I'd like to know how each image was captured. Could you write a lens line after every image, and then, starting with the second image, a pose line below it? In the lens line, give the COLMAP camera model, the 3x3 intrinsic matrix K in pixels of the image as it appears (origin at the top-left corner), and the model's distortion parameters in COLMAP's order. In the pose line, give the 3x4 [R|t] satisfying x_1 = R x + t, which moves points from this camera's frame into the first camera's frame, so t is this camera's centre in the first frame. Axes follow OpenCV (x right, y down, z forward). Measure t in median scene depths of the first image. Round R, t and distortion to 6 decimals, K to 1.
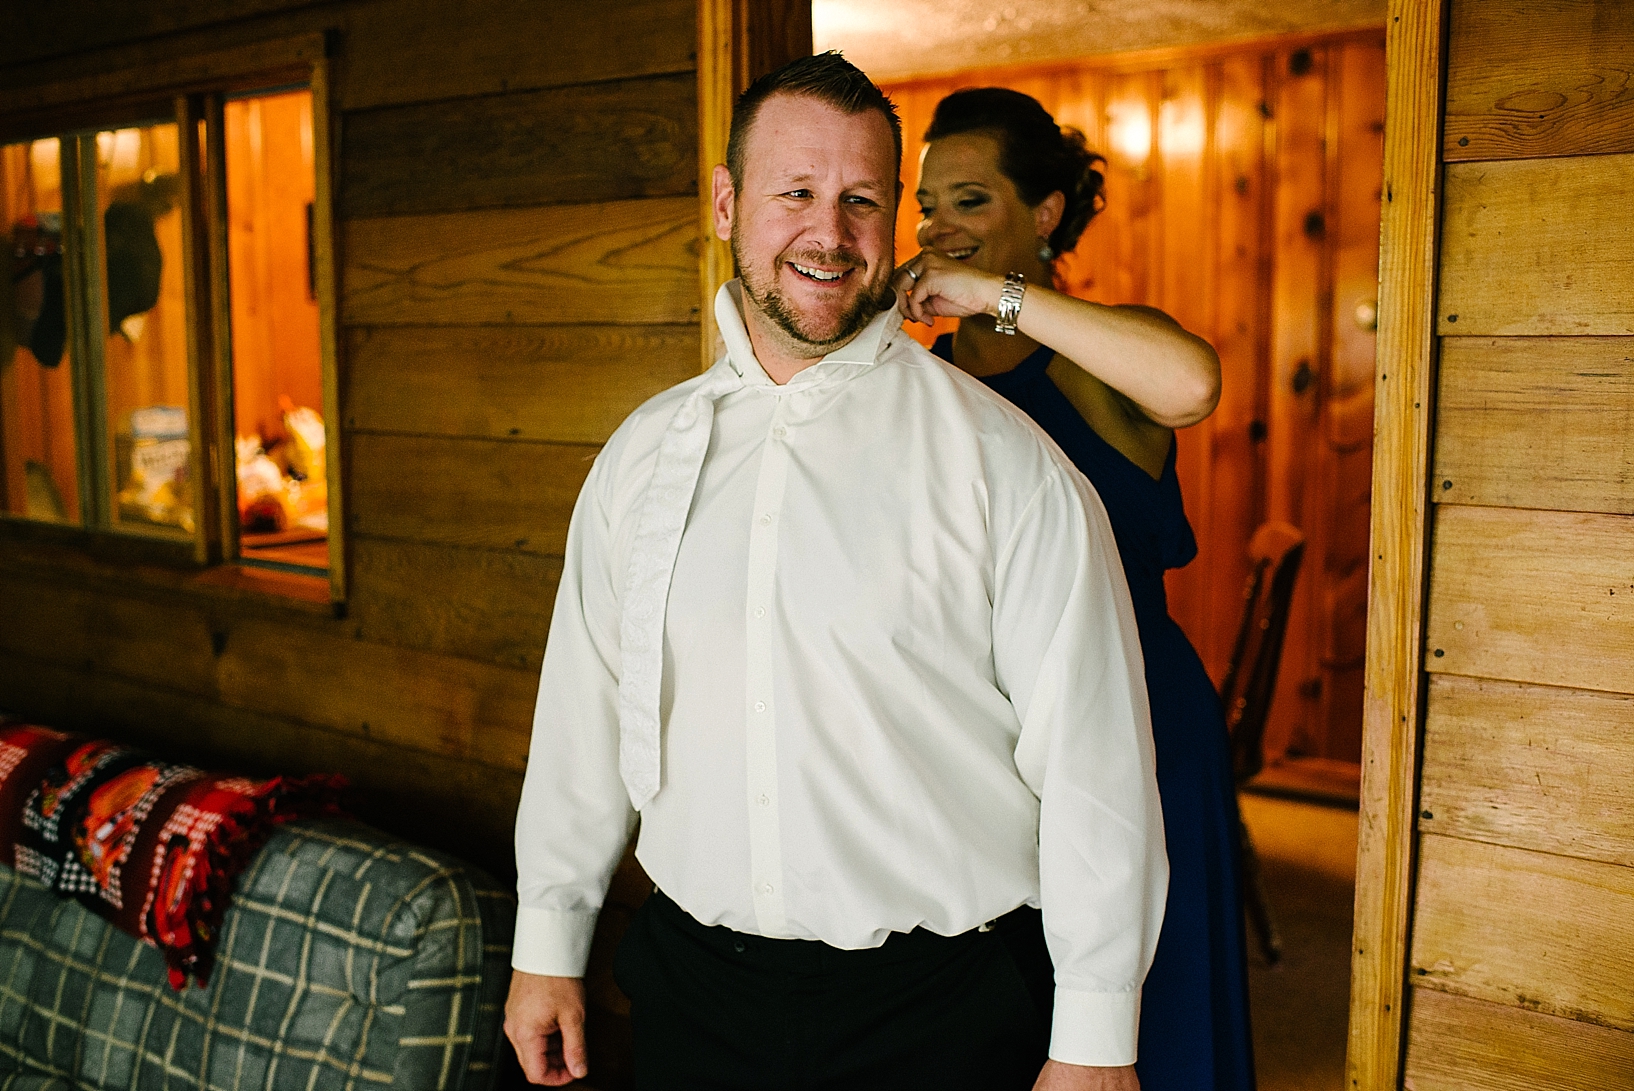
lens RADIAL K [[1621.1, 0, 817.0], [0, 1621.1, 545.5], [0, 0, 1]] dist [-0.081085, -0.005228]
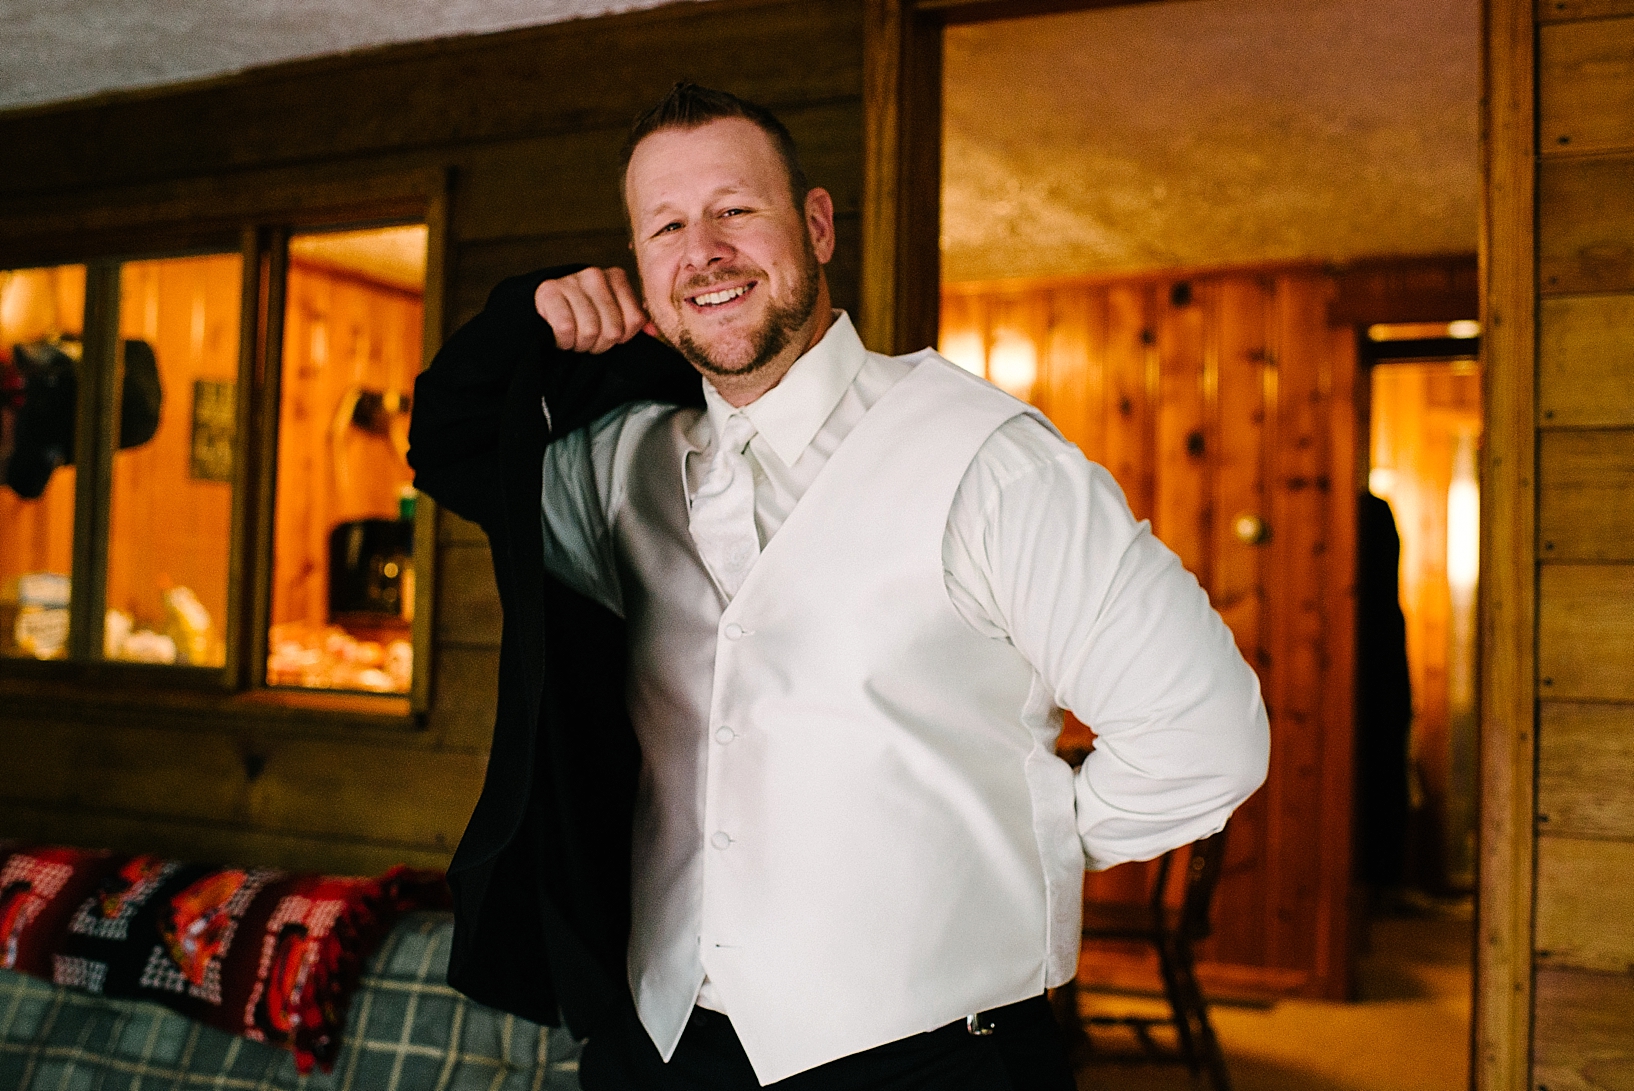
lens RADIAL K [[1776.6, 0, 817.0], [0, 1776.6, 545.5], [0, 0, 1]] dist [-0.094422, -0.020847]
pose [[0.983877, 0.036073, 0.175170, -0.288058], [-0.005587, 0.985169, -0.171493, 0.139507], [-0.178758, 0.167749, 0.969487, -0.158418]]
